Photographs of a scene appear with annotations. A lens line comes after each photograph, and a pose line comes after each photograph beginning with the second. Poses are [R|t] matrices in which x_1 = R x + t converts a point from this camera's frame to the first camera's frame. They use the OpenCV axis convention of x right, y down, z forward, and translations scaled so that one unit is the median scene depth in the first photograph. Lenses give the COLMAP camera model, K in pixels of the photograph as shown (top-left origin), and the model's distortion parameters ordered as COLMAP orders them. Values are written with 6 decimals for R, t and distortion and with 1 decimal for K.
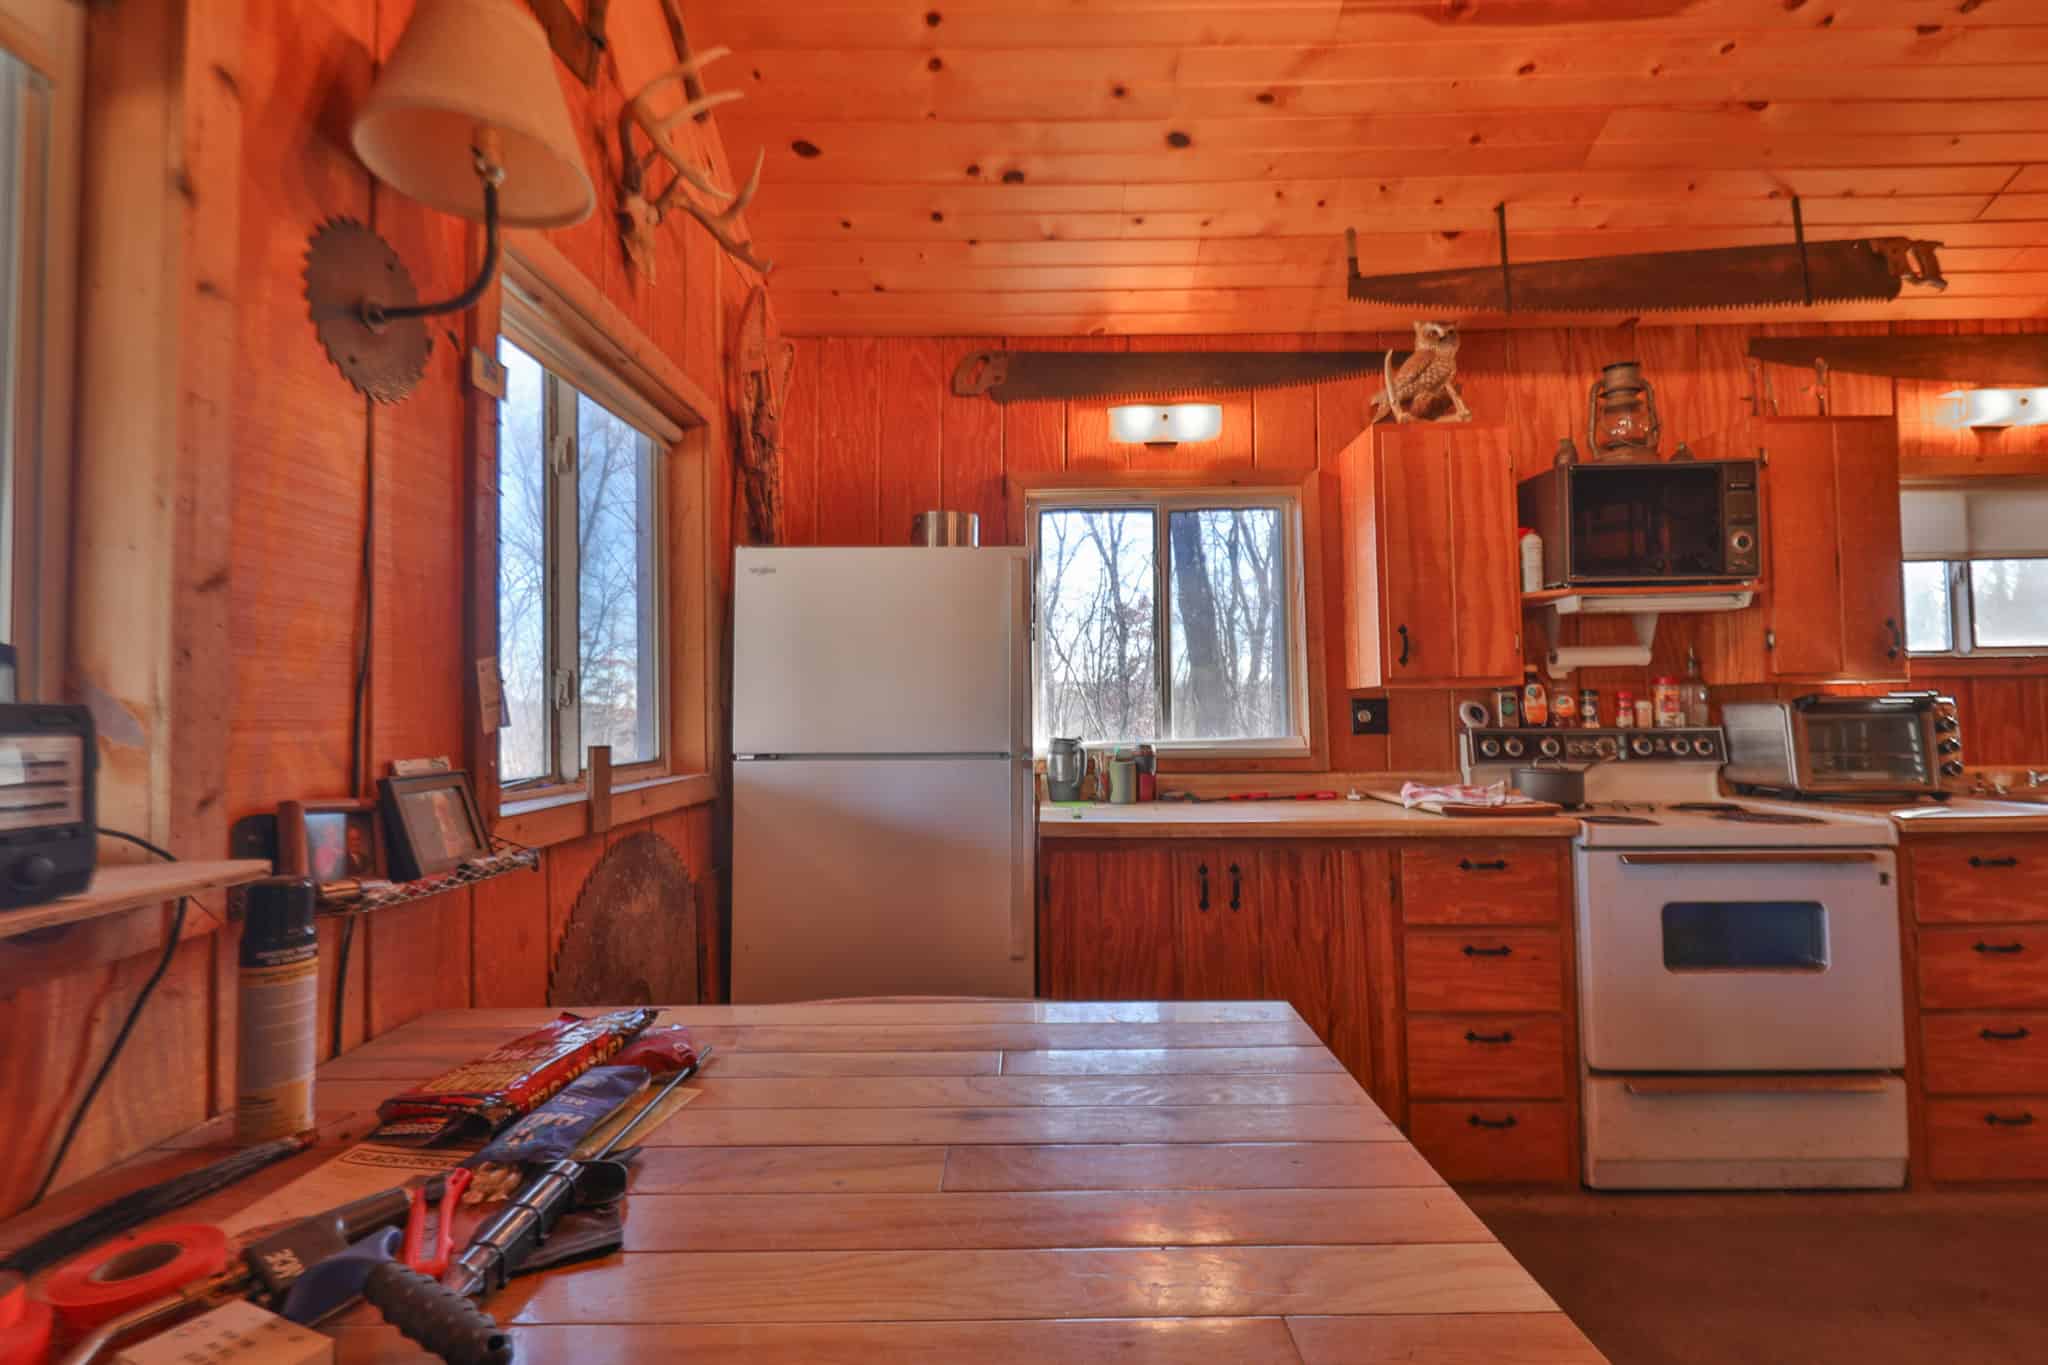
lens RADIAL K [[897.2, 0, 1024.6], [0, 897.2, 679.5], [0, 0, 1]] dist [0.003649, -0.003795]
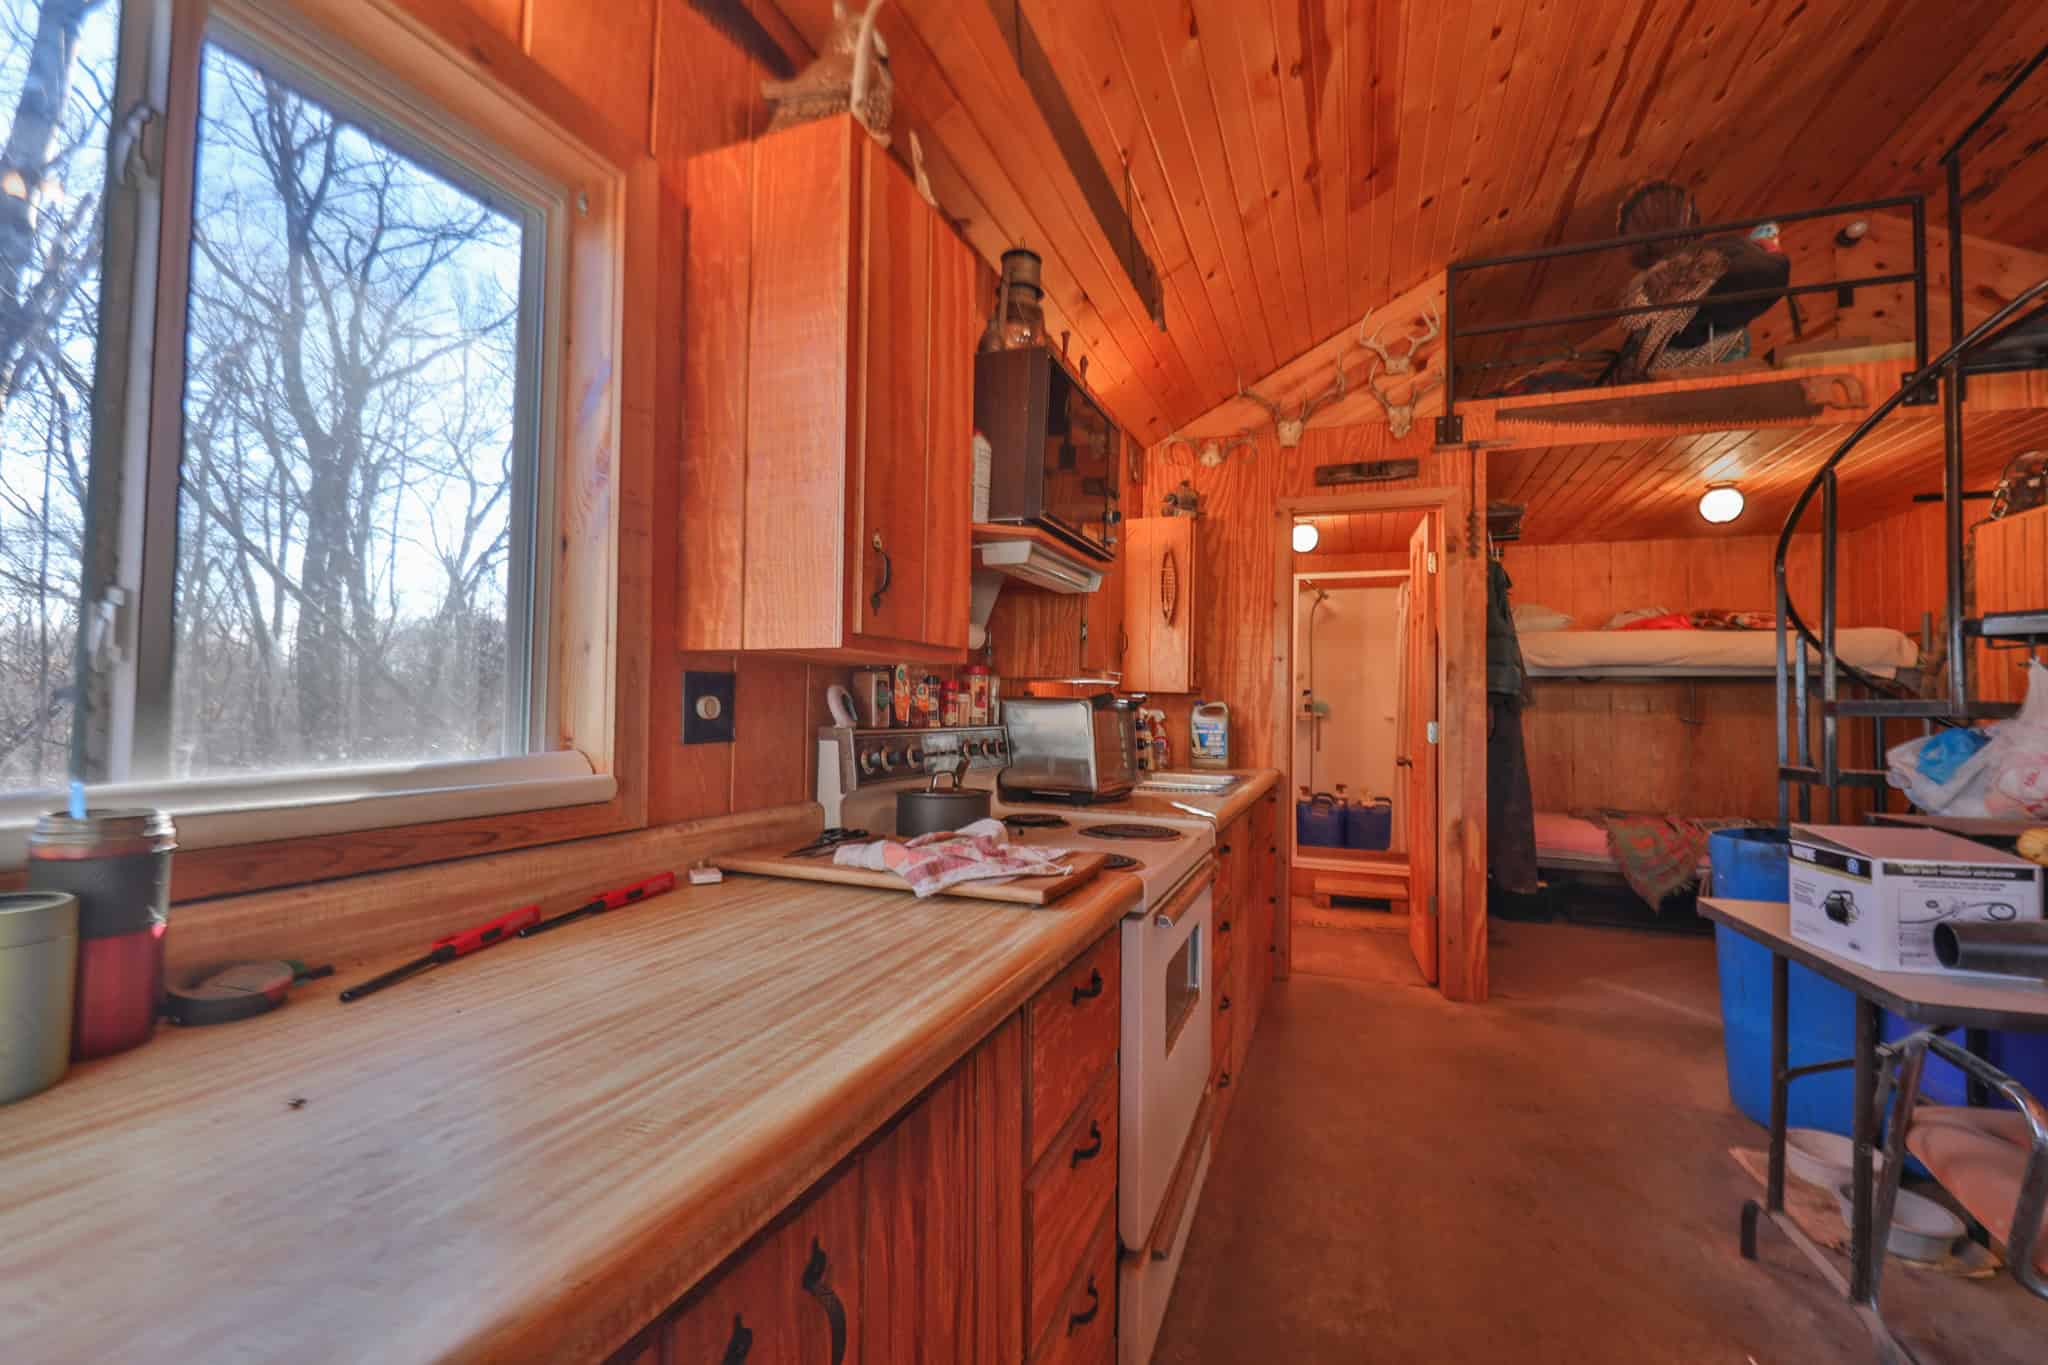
lens RADIAL K [[839.4, 0, 1019.6], [0, 839.4, 682.0], [0, 0, 1]] dist [-0.000575, -0.000292]
pose [[0.350197, 0.041923, 0.935737, 0.006418], [-0.057733, 0.998065, -0.023109, 0.032176], [-0.934895, -0.045930, 0.351940, 0.786789]]
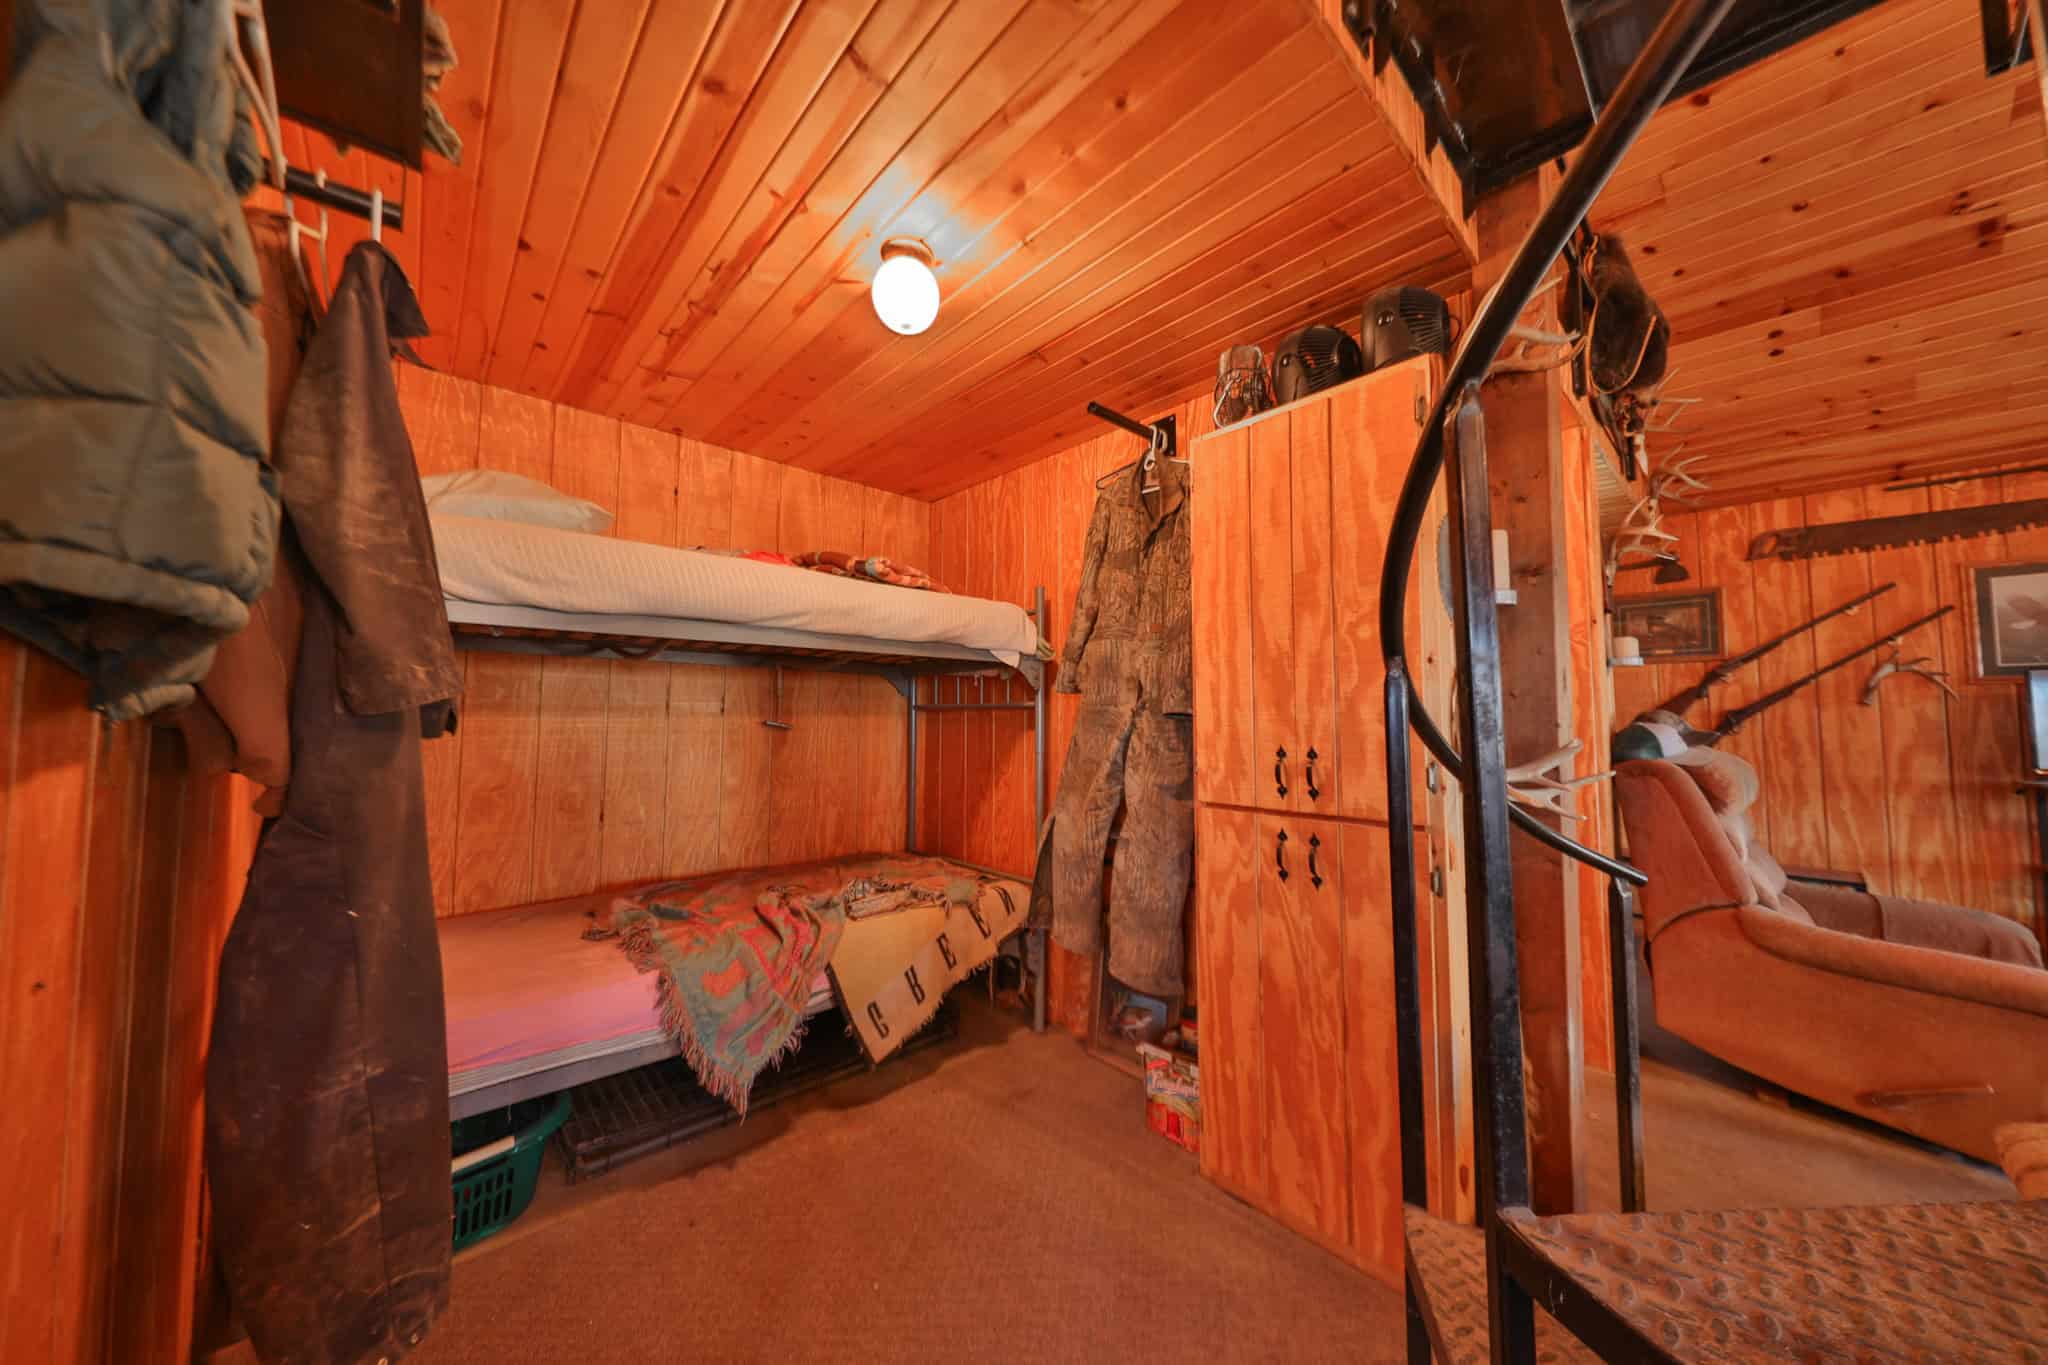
lens RADIAL K [[672.2, 0, 1030.3], [0, 672.2, 679.3], [0, 0, 1]] dist [-0.000283, -0.000152]
pose [[-0.690701, 0.048004, 0.721545, 1.444906], [-0.031614, 0.994836, -0.096448, 0.001489], [-0.722449, -0.089428, -0.685617, 0.429888]]
